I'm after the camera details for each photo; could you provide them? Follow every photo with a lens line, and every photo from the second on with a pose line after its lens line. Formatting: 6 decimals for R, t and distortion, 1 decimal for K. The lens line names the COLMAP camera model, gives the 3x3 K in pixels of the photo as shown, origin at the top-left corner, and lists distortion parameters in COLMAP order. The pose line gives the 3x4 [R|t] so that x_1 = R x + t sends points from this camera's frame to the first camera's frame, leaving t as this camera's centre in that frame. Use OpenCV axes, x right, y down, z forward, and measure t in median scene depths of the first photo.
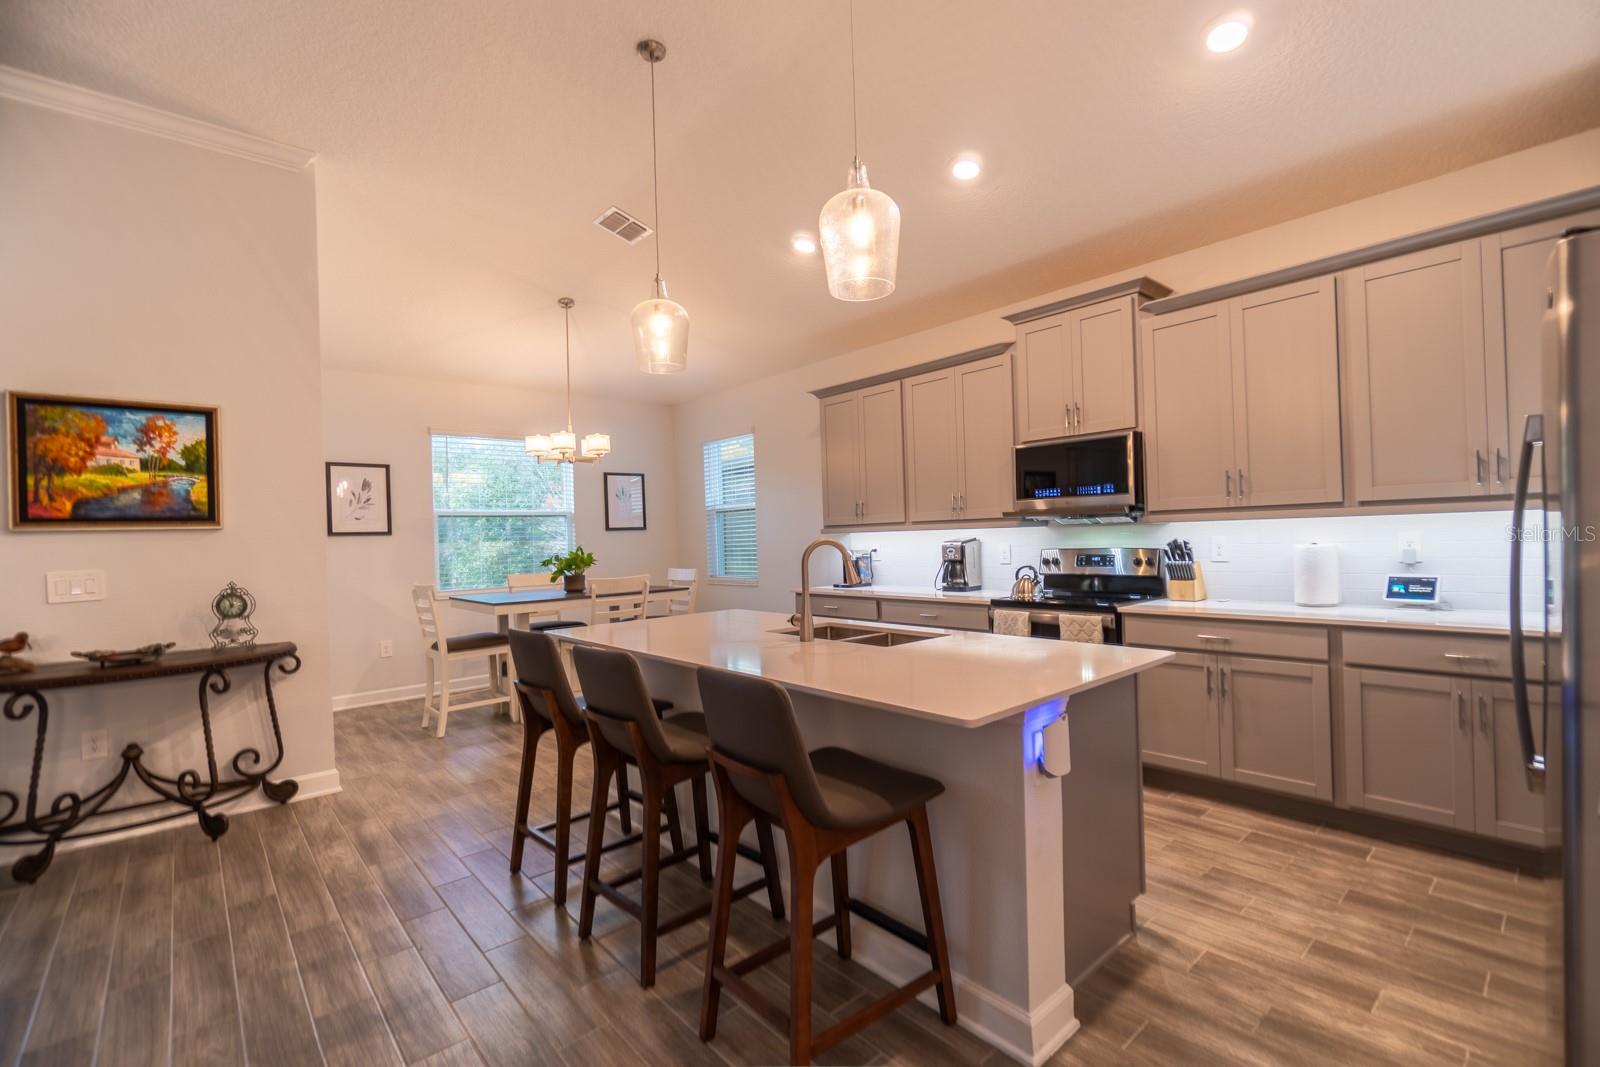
lens RADIAL K [[716.0, 0, 814.2], [0, 716.0, 532.8], [0, 0, 1]] dist [-0.007043, 0.002222]
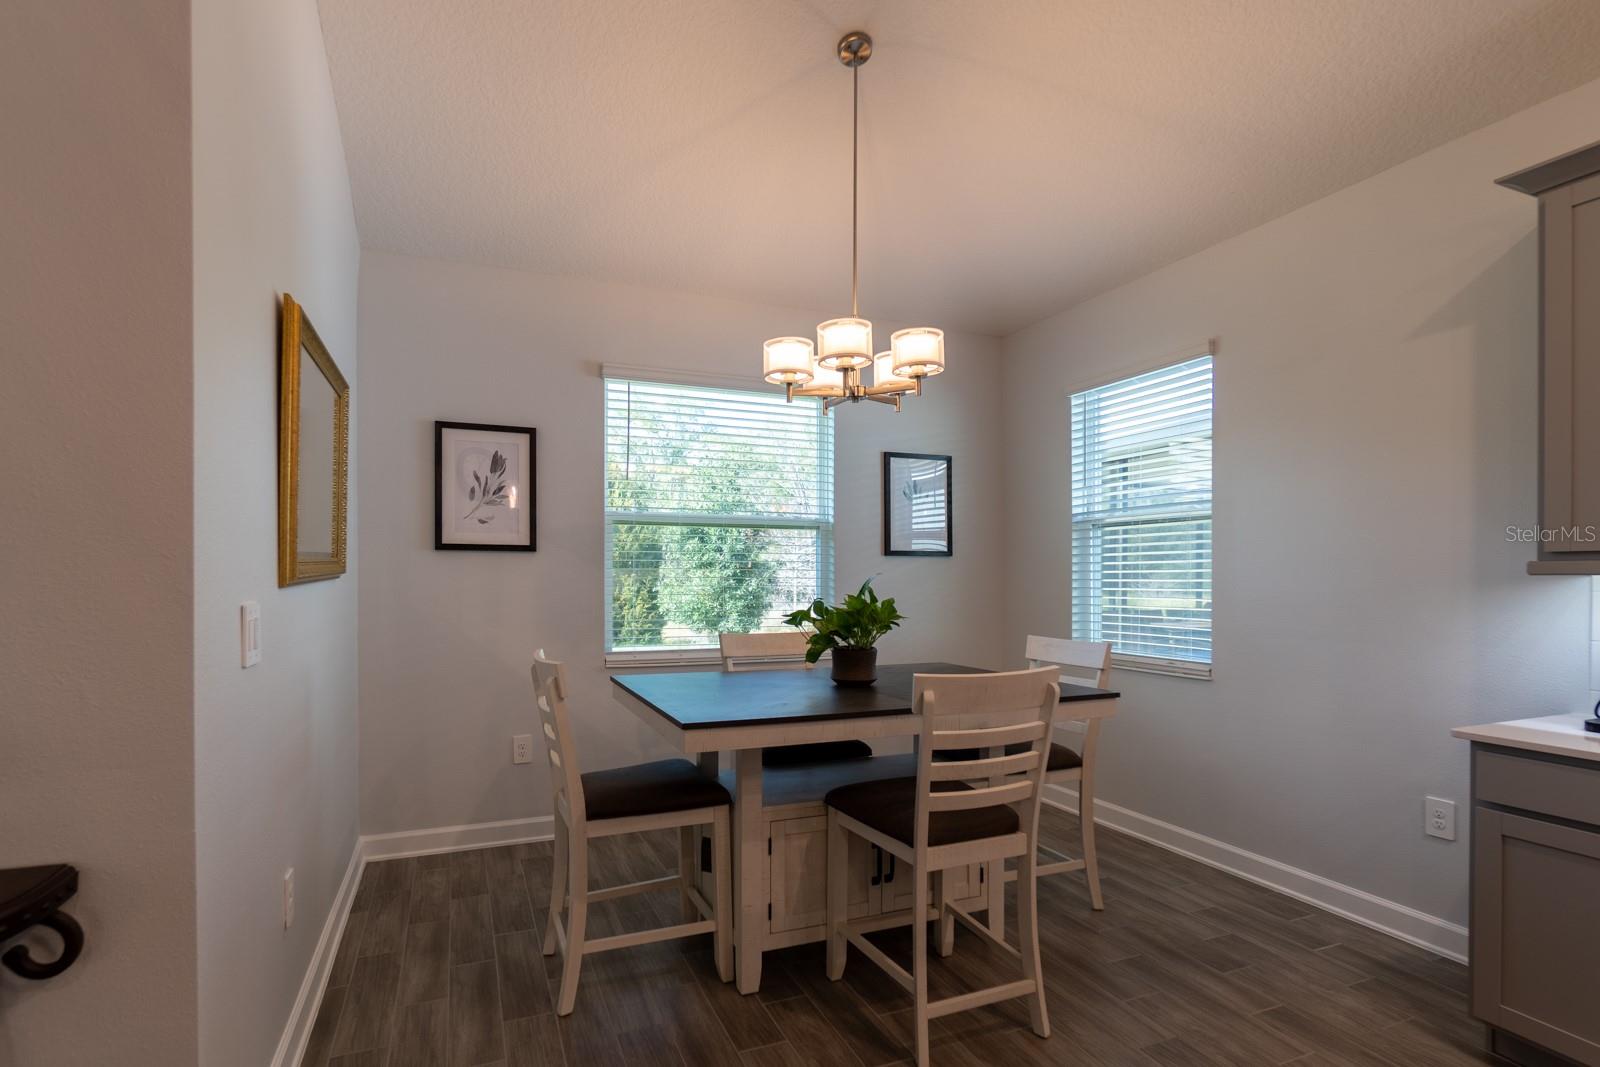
lens RADIAL K [[776.6, 0, 787.7], [0, 776.6, 578.9], [0, 0, 1]] dist [-0.014762, -0.000290]
pose [[0.946507, 0.034157, -0.320871, -0.513636], [-0.029362, 0.999373, 0.019772, 0.017132], [0.321345, -0.009293, 0.946916, 1.220298]]
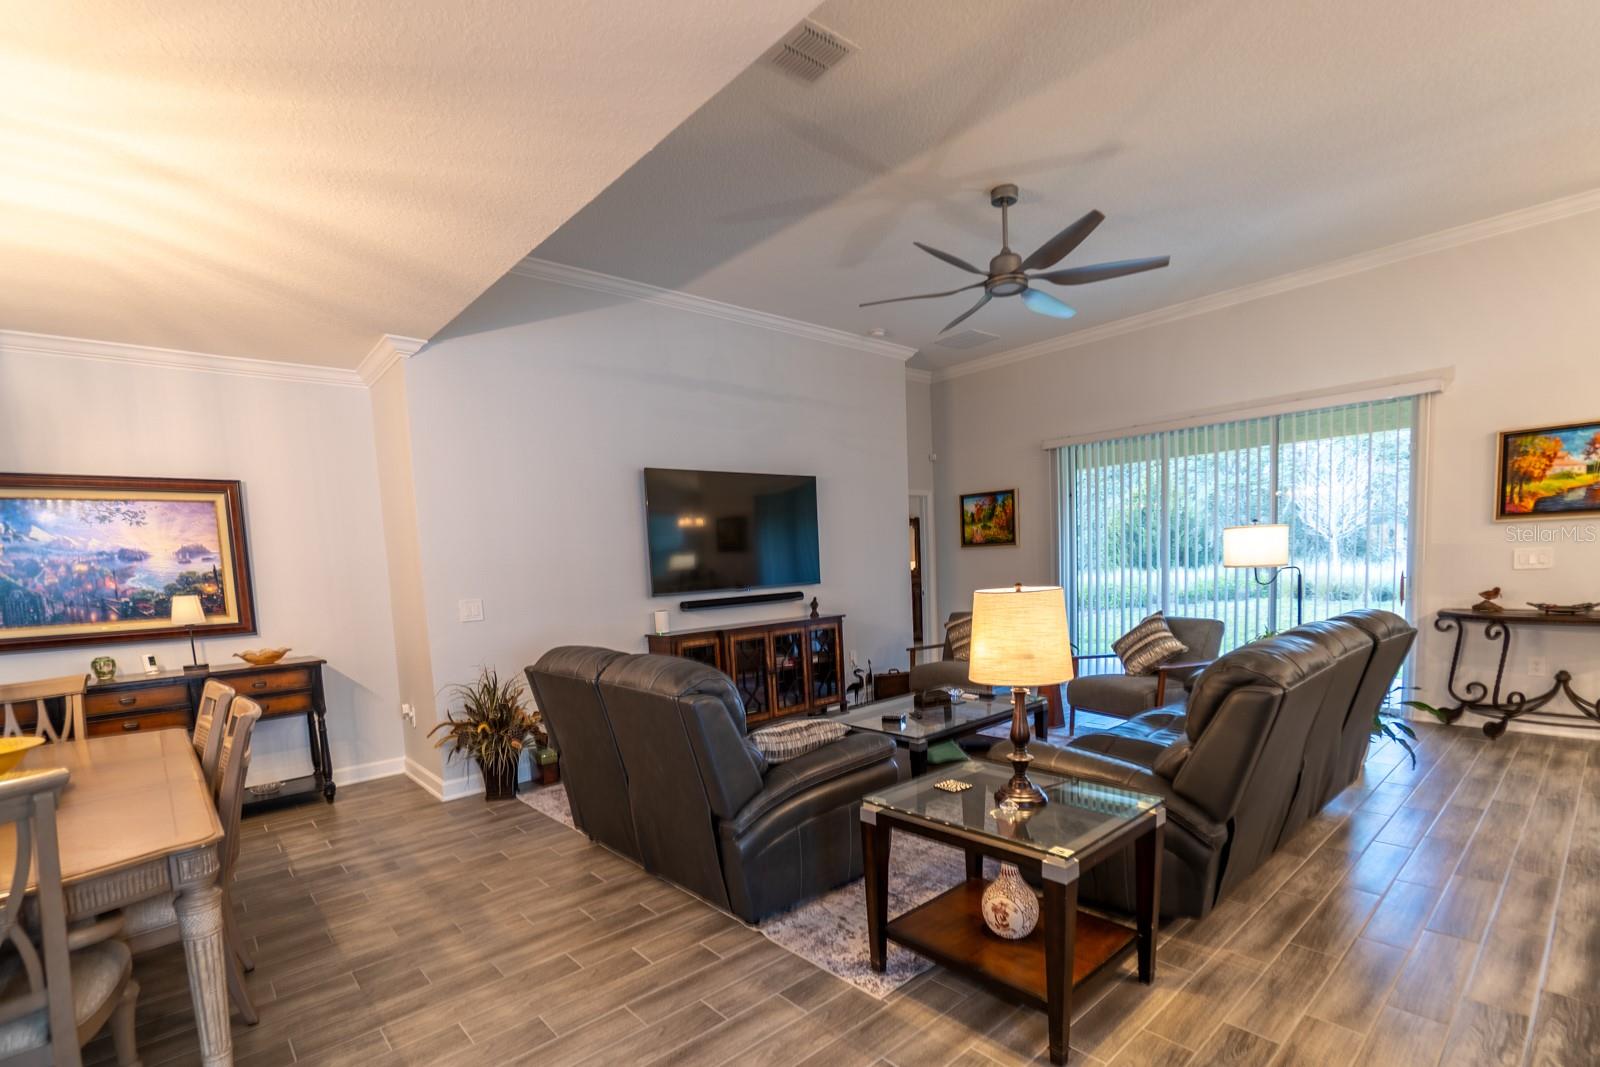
lens RADIAL K [[716.0, 0, 805.8], [0, 716.0, 626.8], [0, 0, 1]] dist [-0.007043, 0.002222]
pose [[-0.013157, 0.122207, -0.992417, 0.452124], [0.048110, 0.991431, 0.121447, -0.034716], [0.998755, -0.046147, -0.018923, -0.468152]]
